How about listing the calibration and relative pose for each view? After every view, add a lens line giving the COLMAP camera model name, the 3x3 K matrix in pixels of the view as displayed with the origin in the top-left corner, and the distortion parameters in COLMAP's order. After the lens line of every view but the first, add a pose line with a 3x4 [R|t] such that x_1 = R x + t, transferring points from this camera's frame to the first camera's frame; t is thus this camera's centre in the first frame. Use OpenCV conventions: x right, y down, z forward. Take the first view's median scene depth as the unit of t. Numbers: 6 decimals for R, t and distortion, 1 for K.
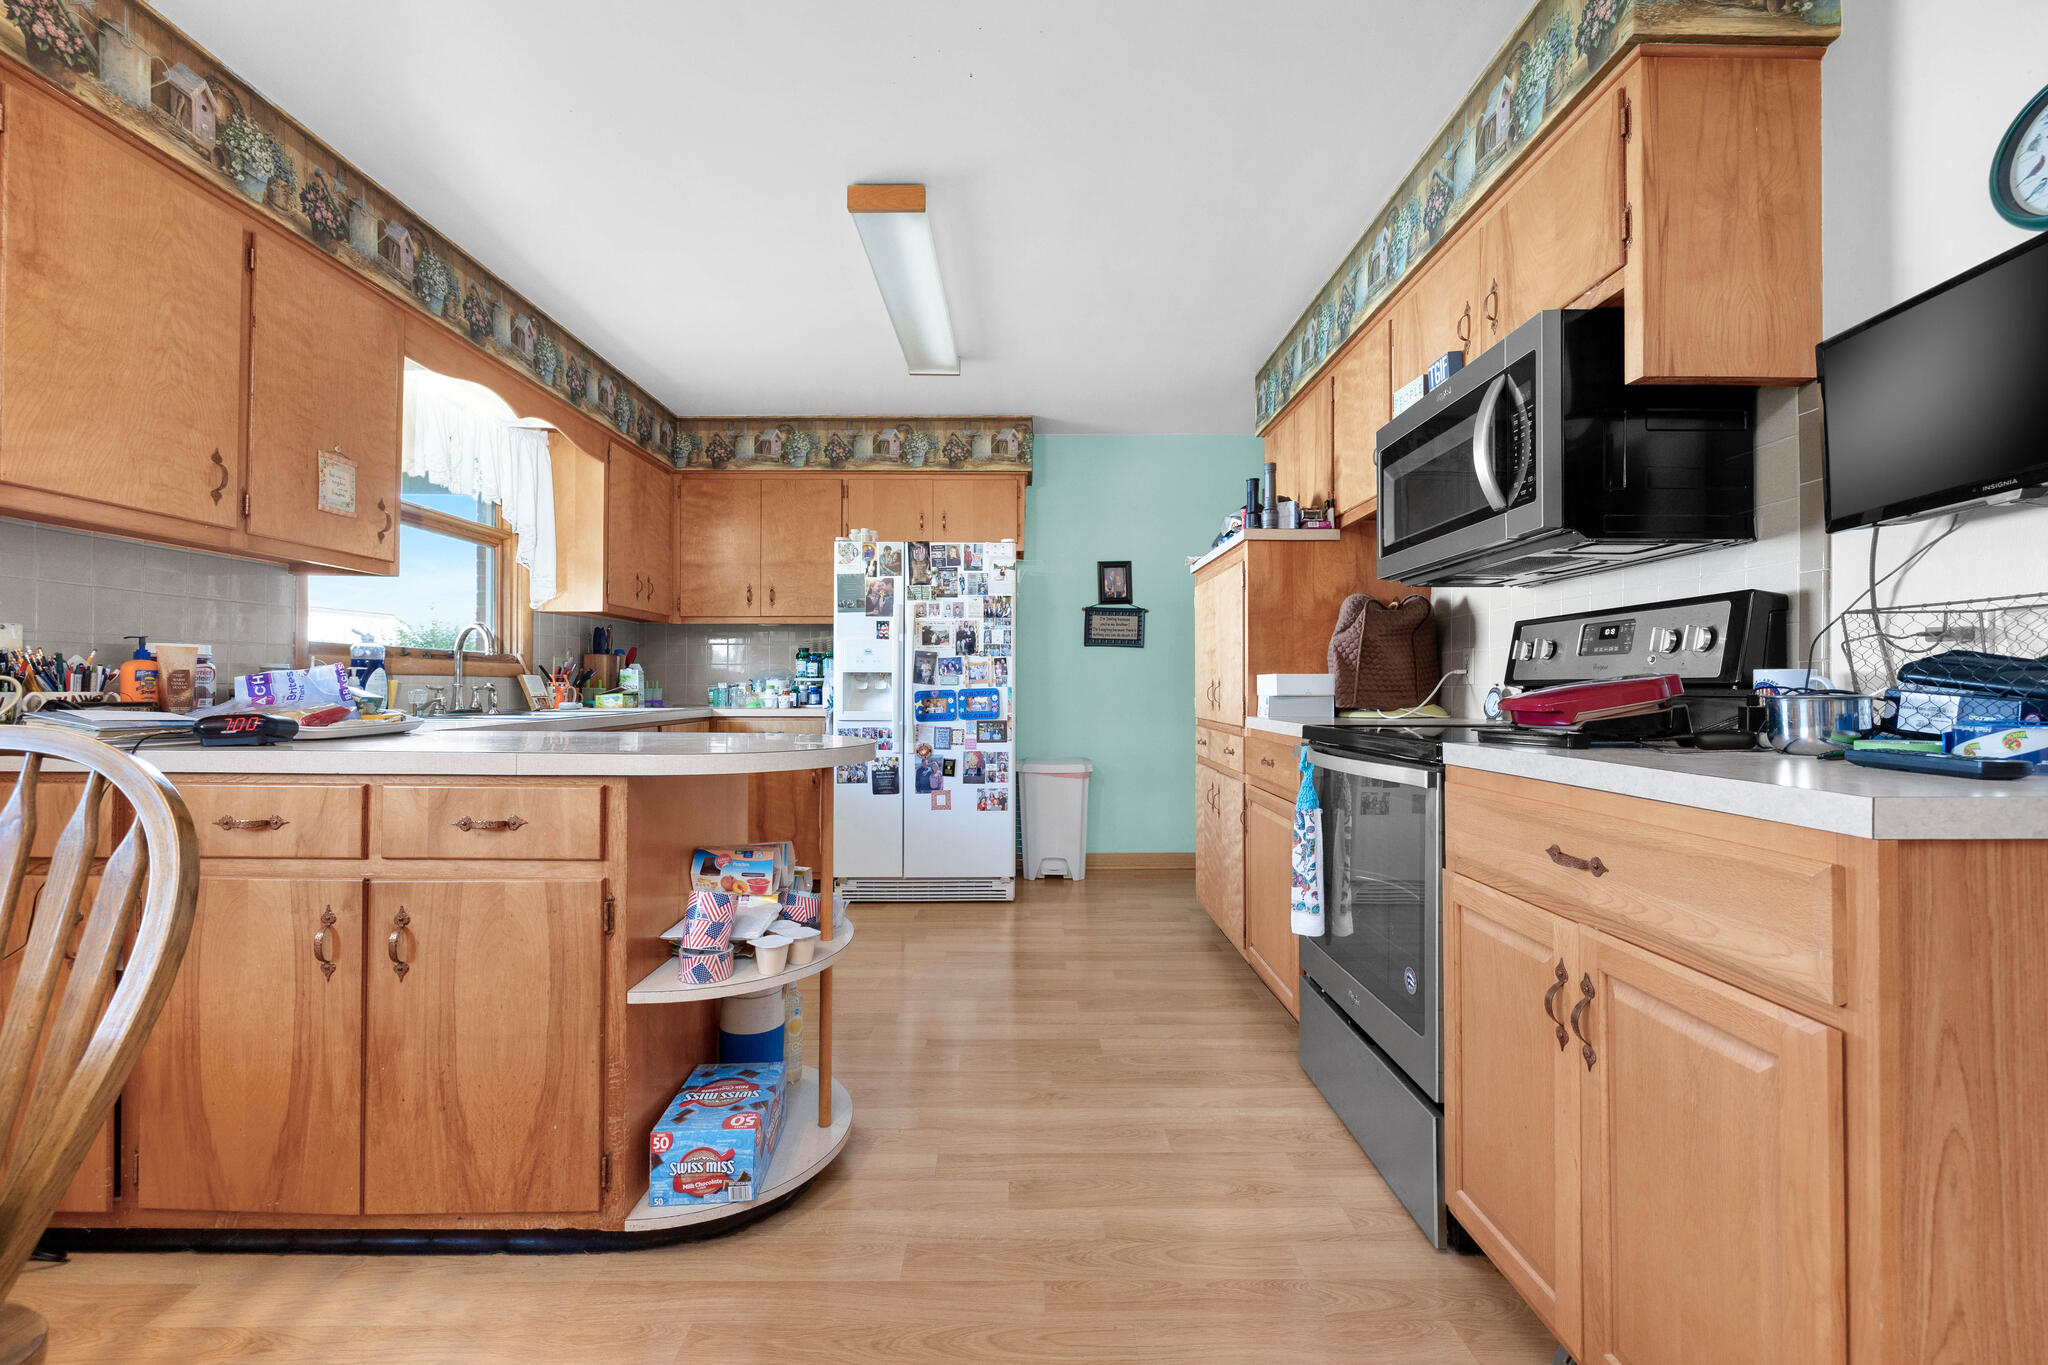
lens RADIAL K [[853.5, 0, 1028.6], [0, 853.5, 681.6], [0, 0, 1]] dist [-0.001722, -0.000126]
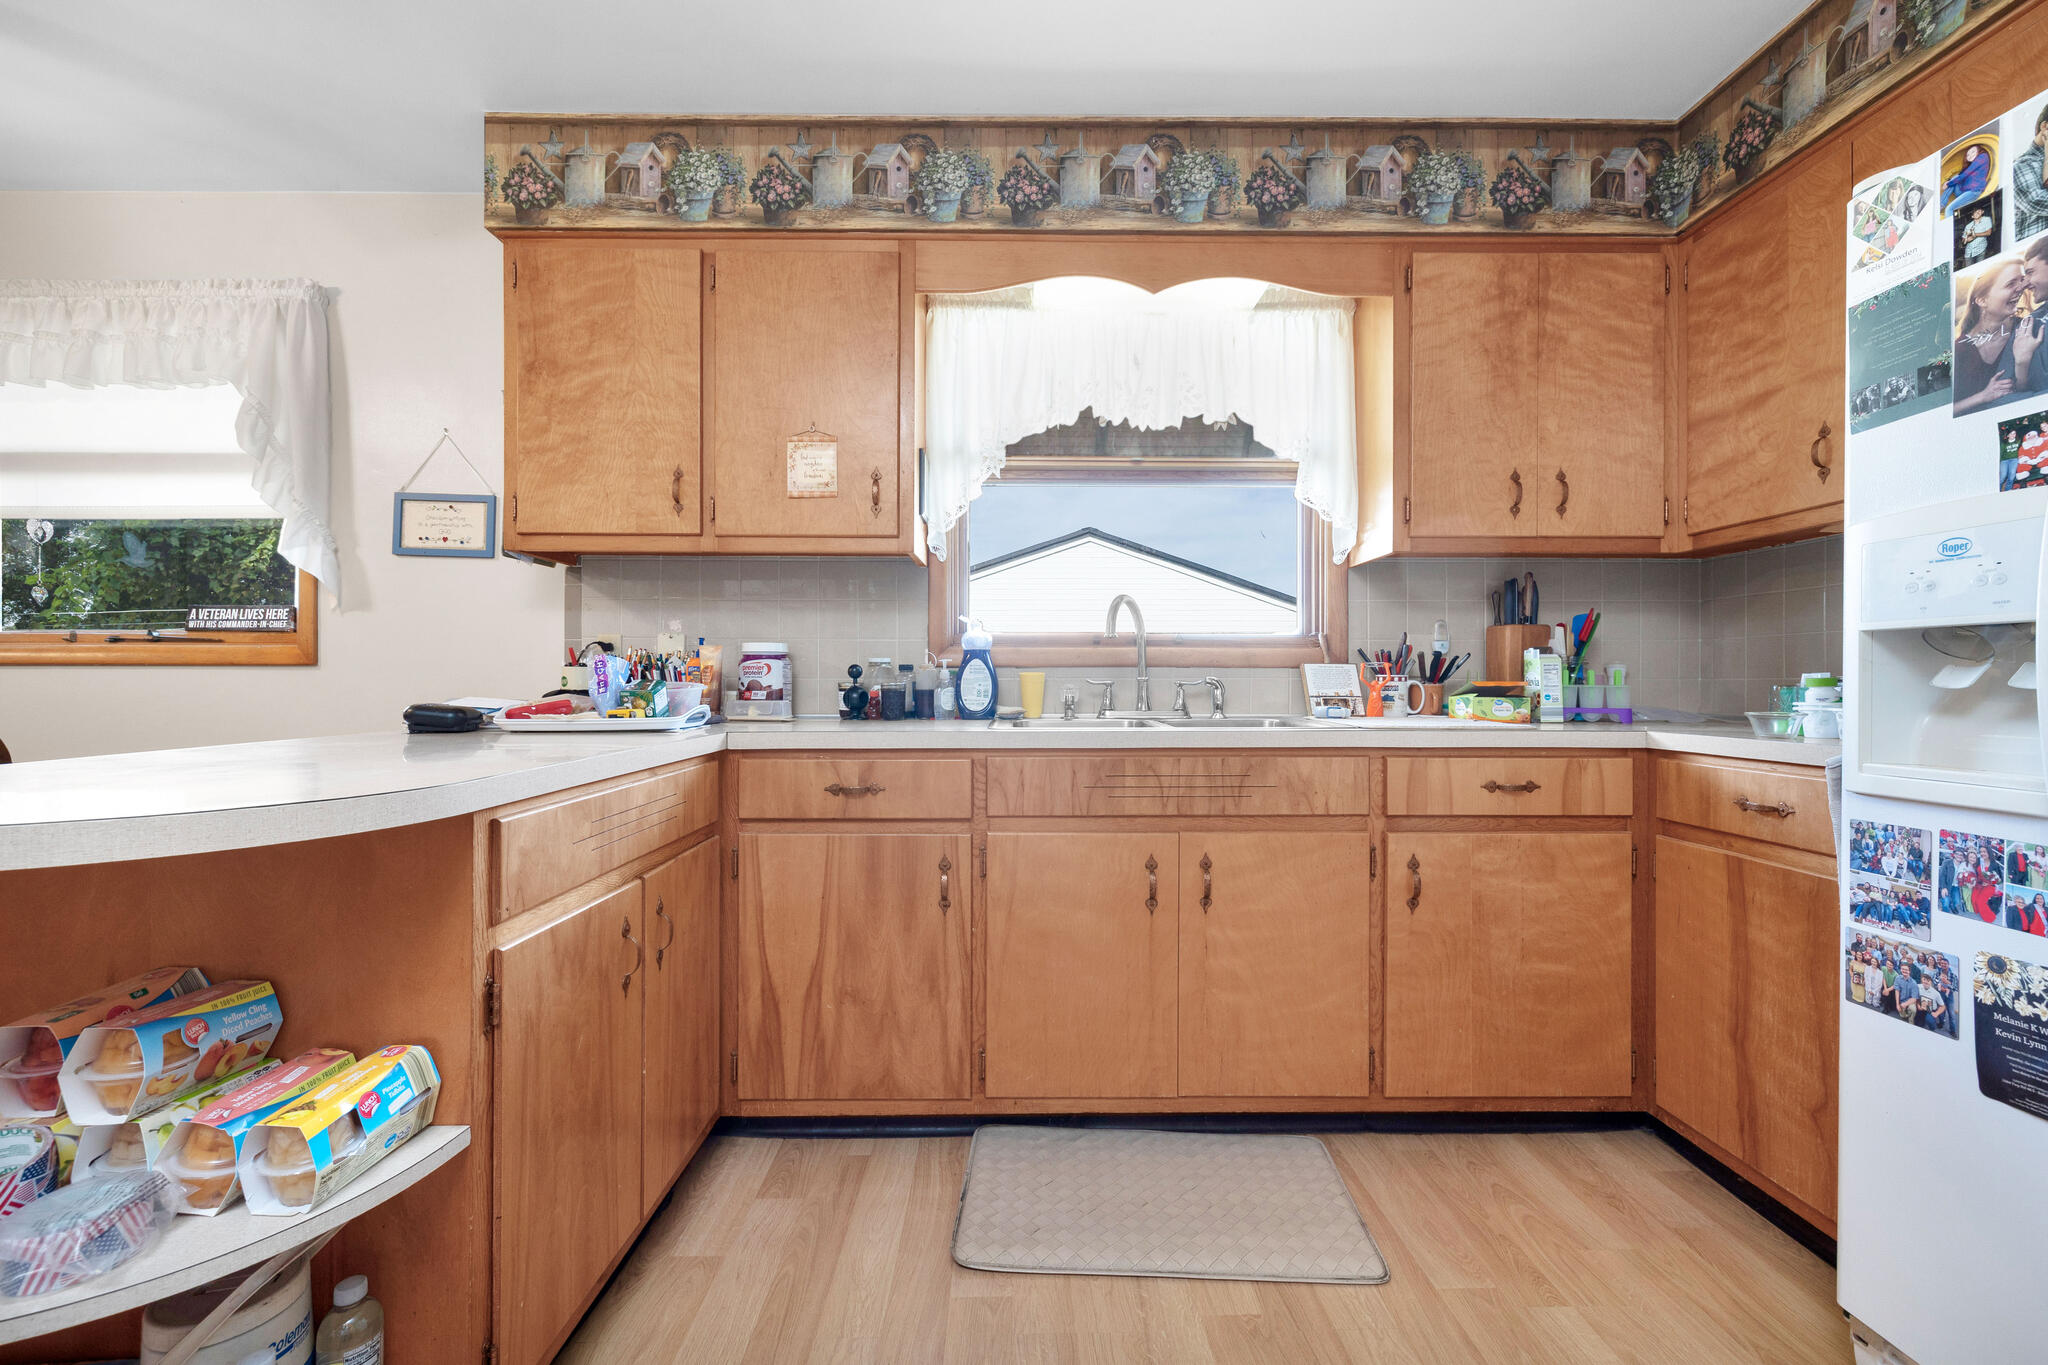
lens RADIAL K [[853.5, 0, 1016.5], [0, 853.5, 680.1], [0, 0, 1]] dist [-0.001722, -0.000126]
pose [[0.002656, -0.003850, -0.999989, 0.093092], [0.004943, 0.999980, -0.003837, 0.007253], [0.999984, -0.004932, 0.002675, 0.855557]]
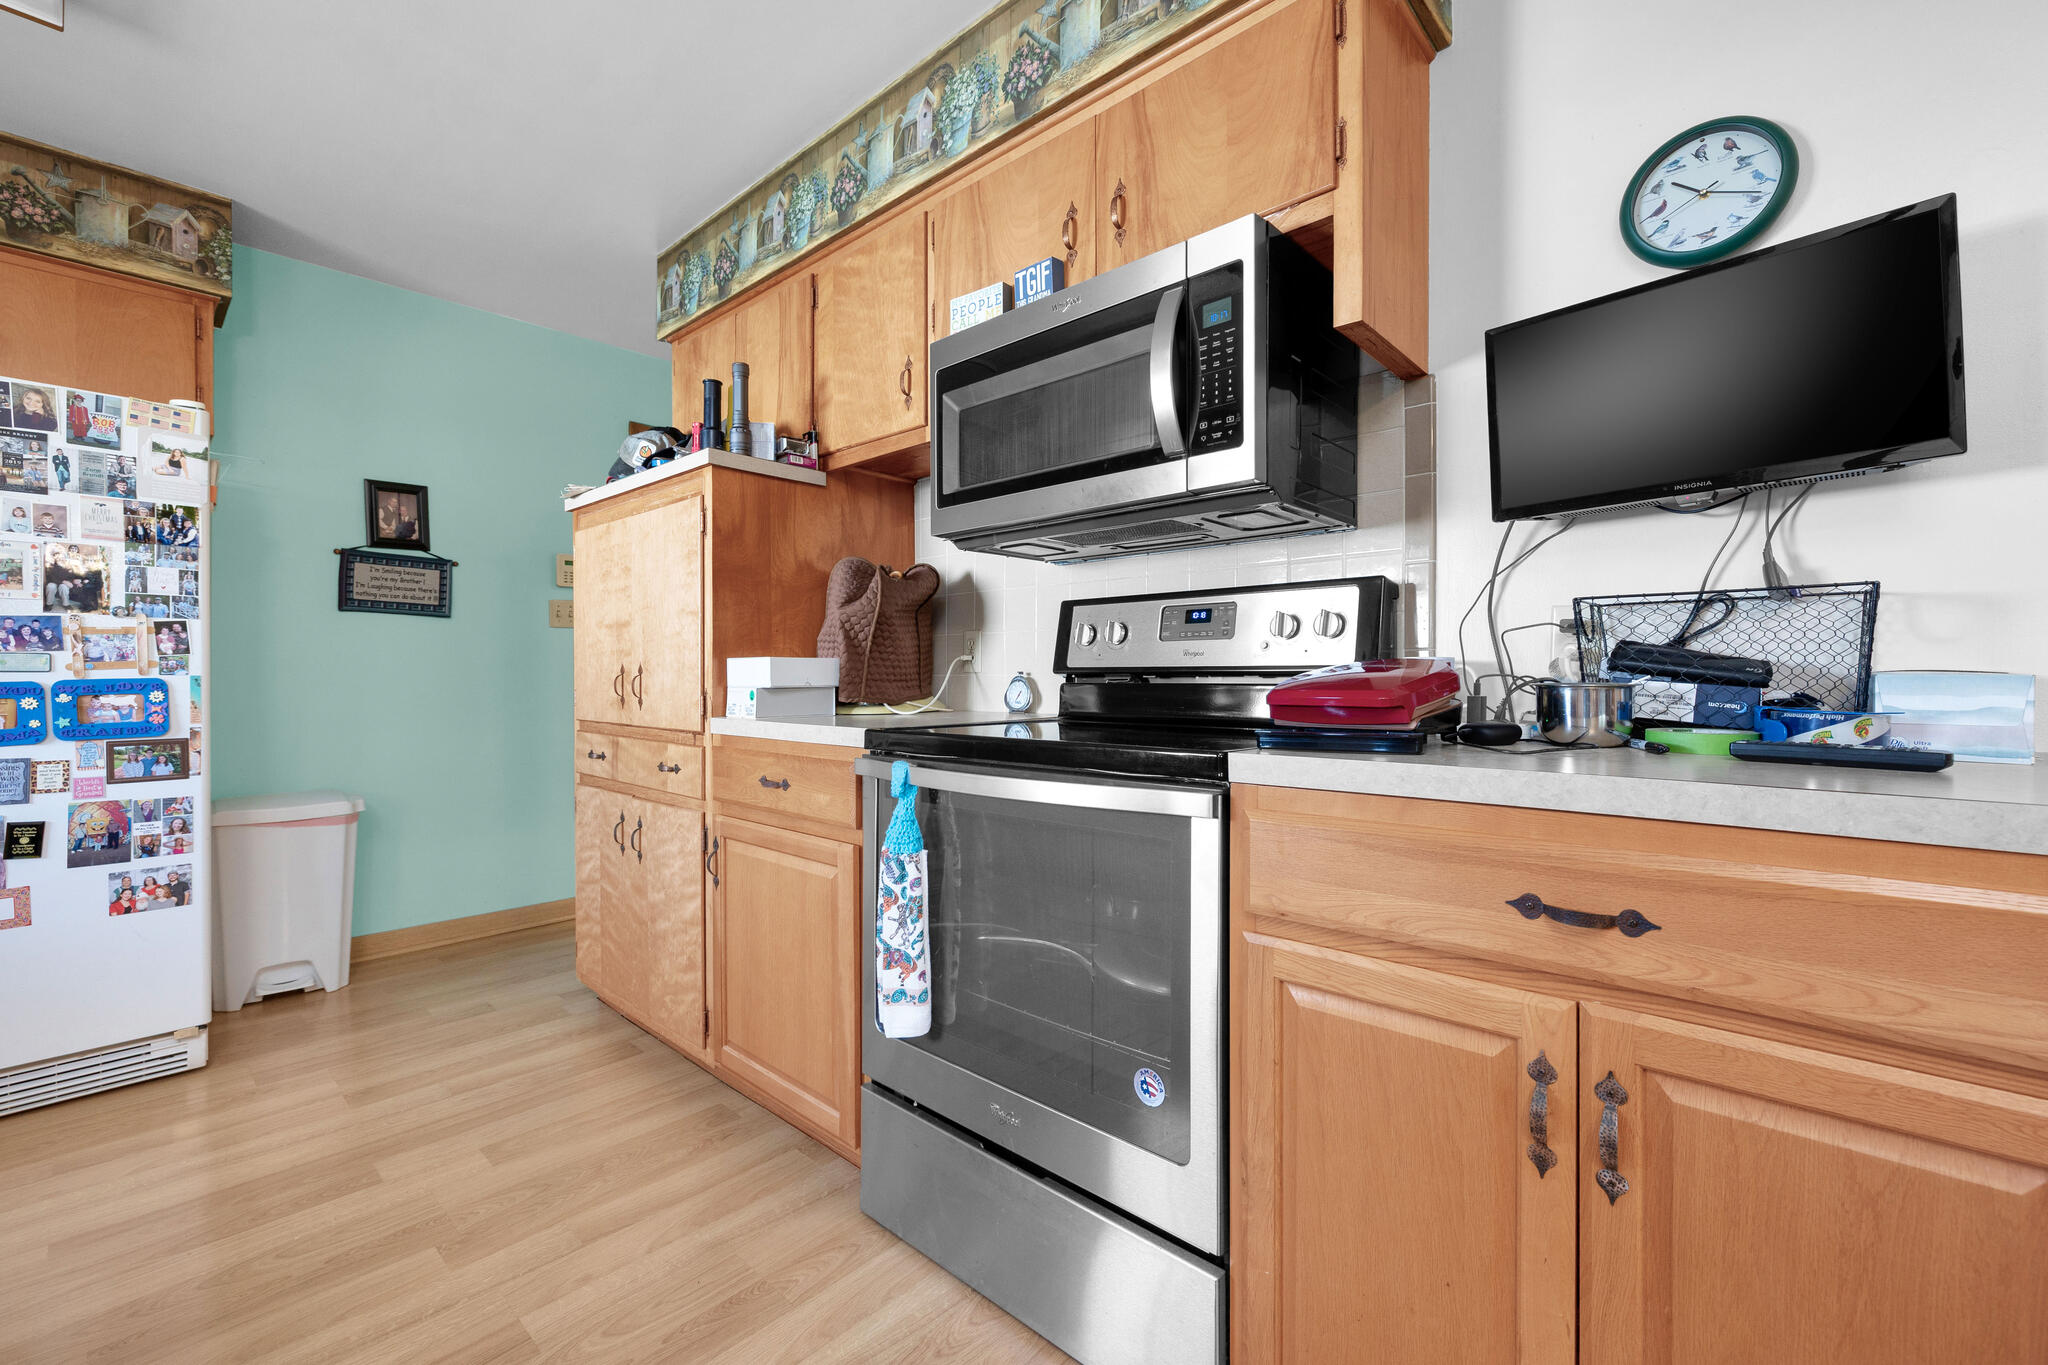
lens RADIAL K [[853.5, 0, 1033.9], [0, 853.5, 681.0], [0, 0, 1]] dist [-0.001722, -0.000126]
pose [[0.679727, -0.004797, 0.733449, -0.069417], [-0.004149, 0.999937, 0.010386, 0.002239], [-0.733453, -0.010103, 0.679665, 0.296106]]
